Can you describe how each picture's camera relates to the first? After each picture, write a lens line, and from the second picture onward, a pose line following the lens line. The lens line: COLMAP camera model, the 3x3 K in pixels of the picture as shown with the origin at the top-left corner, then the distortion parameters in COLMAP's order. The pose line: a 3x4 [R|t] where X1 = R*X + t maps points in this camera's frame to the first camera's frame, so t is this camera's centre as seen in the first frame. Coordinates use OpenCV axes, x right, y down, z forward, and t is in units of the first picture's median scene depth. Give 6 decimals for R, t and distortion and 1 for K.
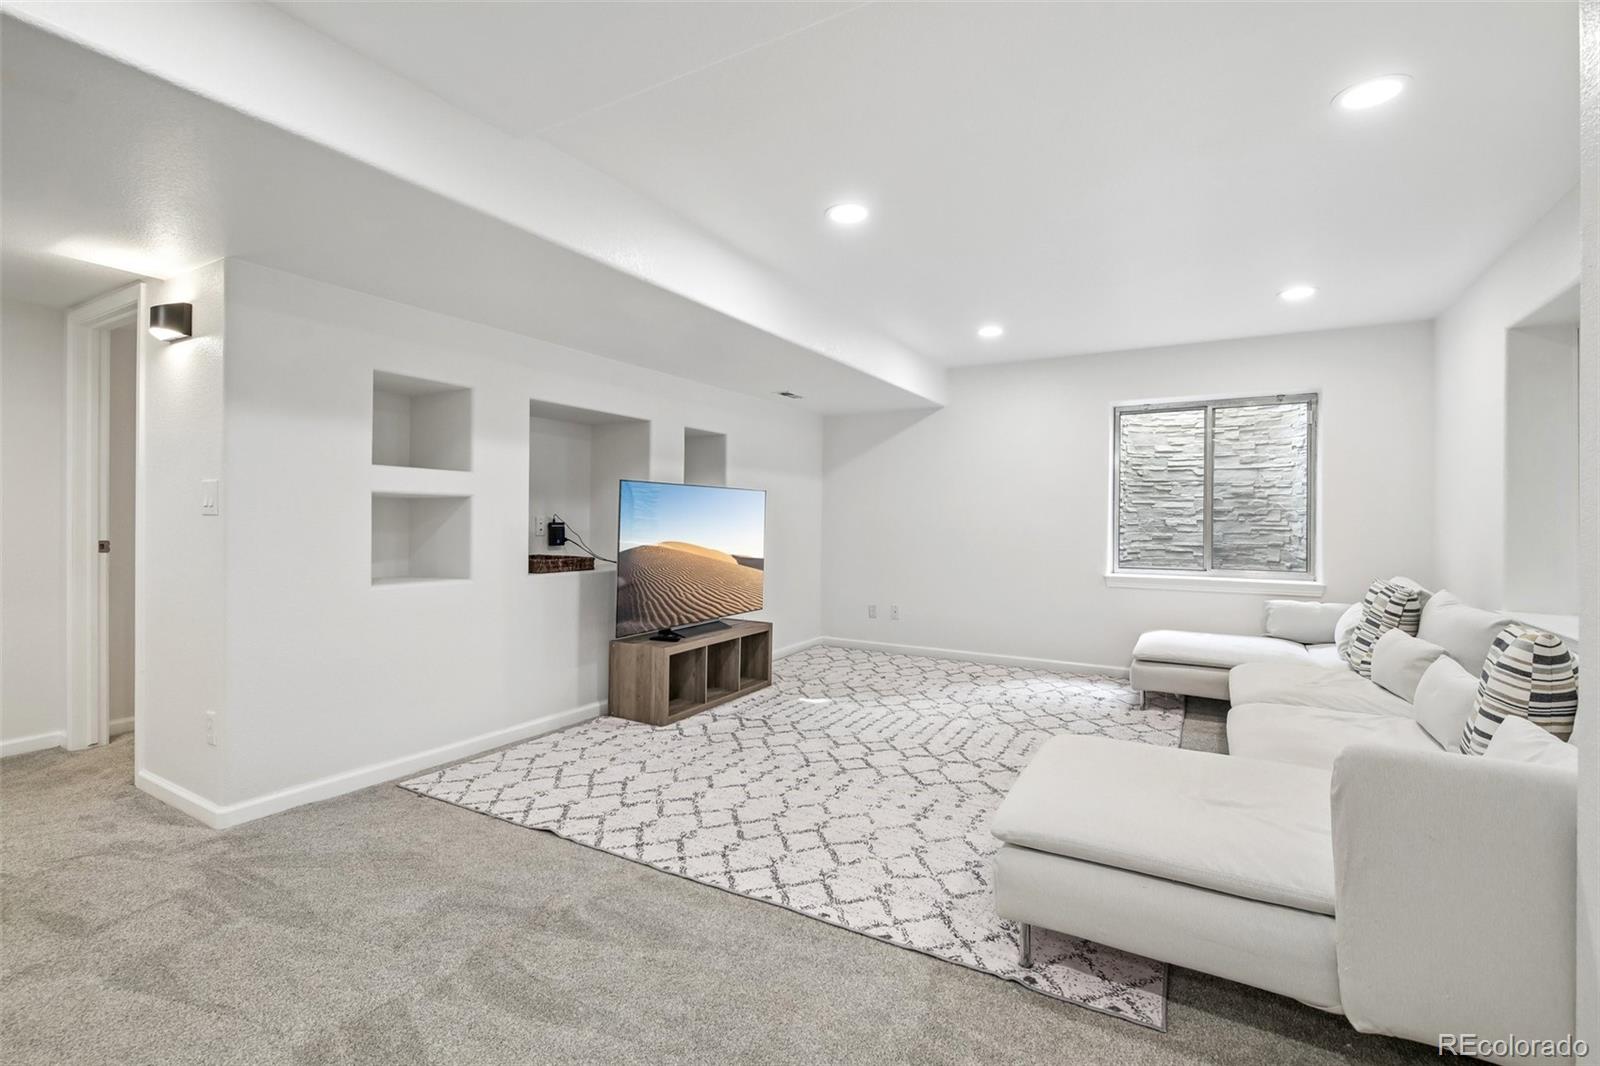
lens RADIAL K [[712.1, 0, 797.3], [0, 712.1, 526.3], [0, 0, 1]] dist [-0.010516, -0.003349]
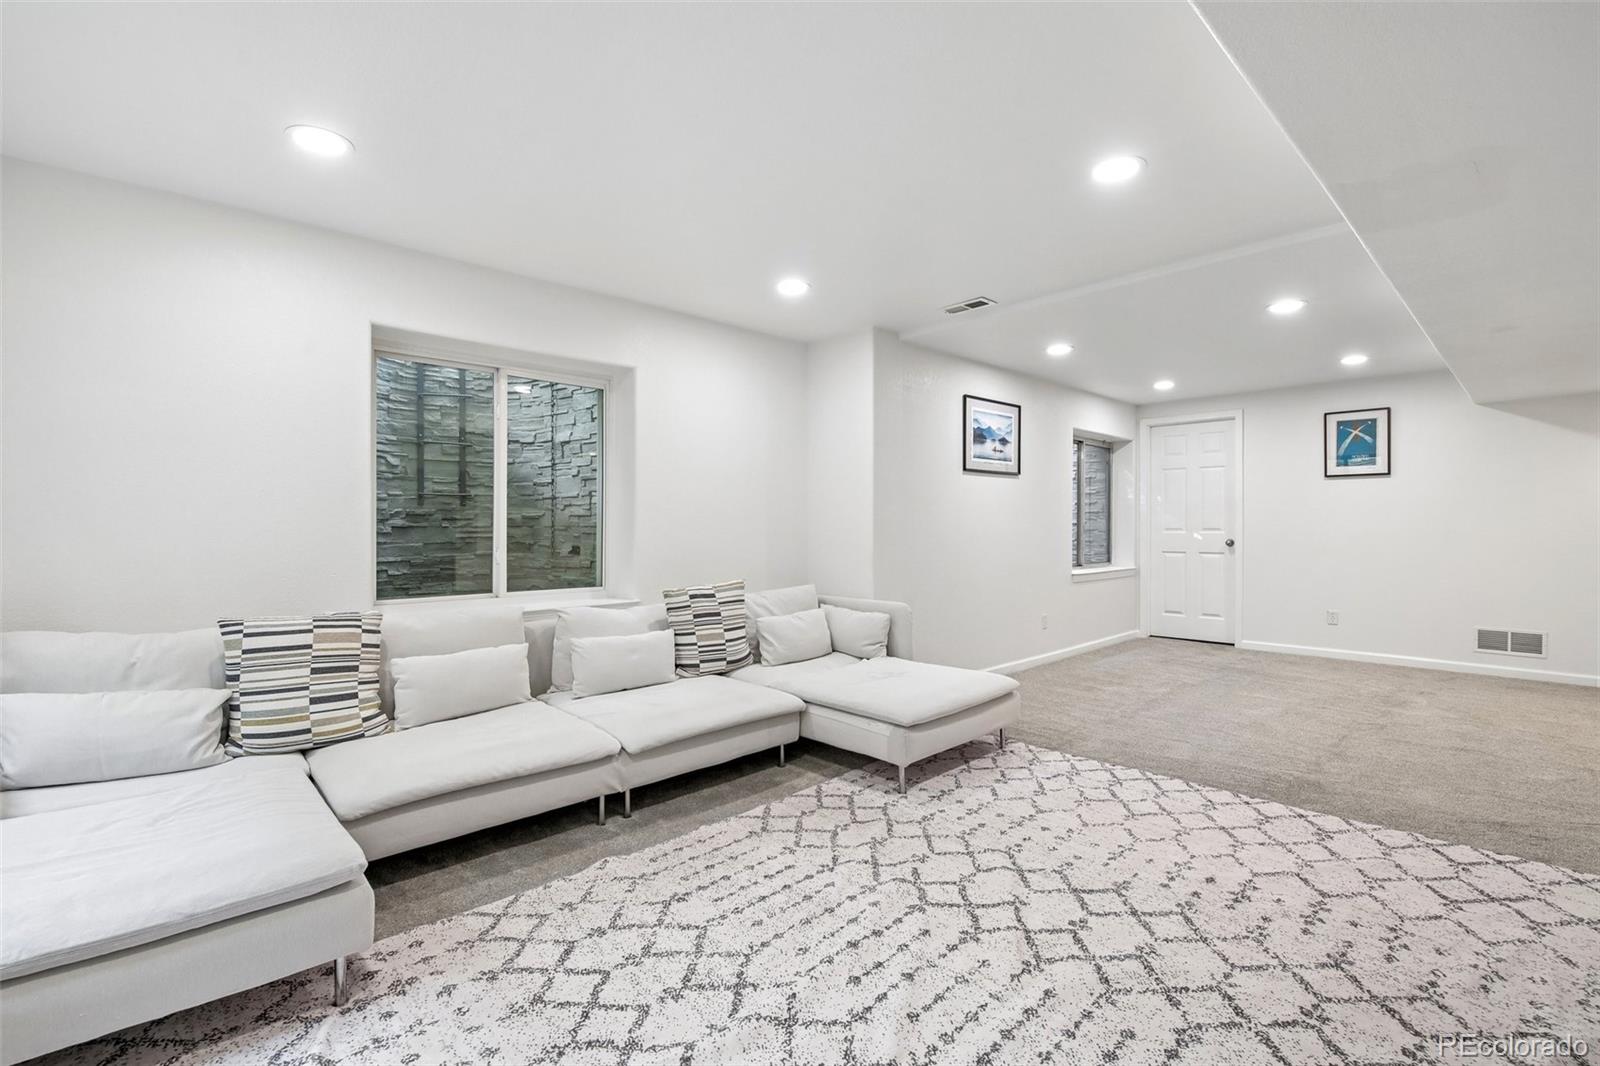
lens RADIAL K [[712.1, 0, 802.3], [0, 712.1, 531.3], [0, 0, 1]] dist [-0.010516, -0.003349]
pose [[-0.958233, -0.002425, 0.285977, 0.175786], [0.002374, 0.999862, 0.016434, -0.017881], [-0.285977, 0.016427, -0.958096, 1.869759]]
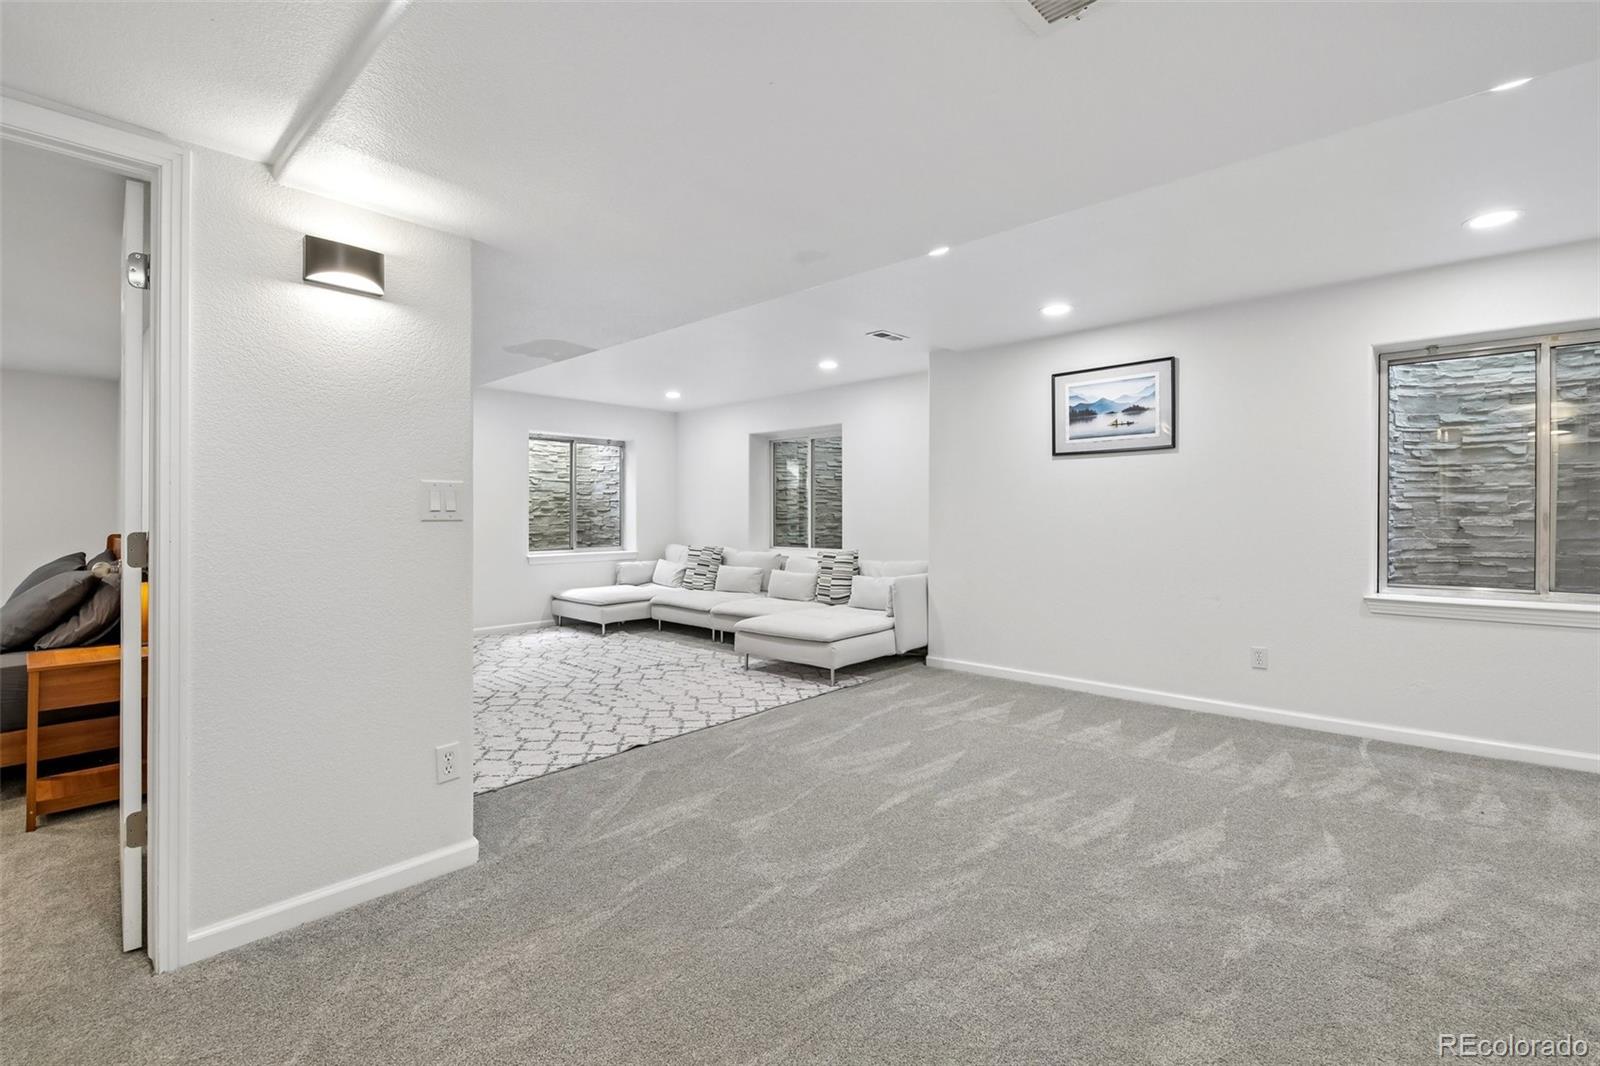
lens RADIAL K [[712.1, 0, 807.6], [0, 712.1, 517.5], [0, 0, 1]] dist [-0.010516, -0.003349]
pose [[0.210907, -0.011543, 0.977438, -1.377395], [0.014345, 0.999859, 0.008713, -0.018727], [-0.977401, 0.012184, 0.211042, 0.320737]]
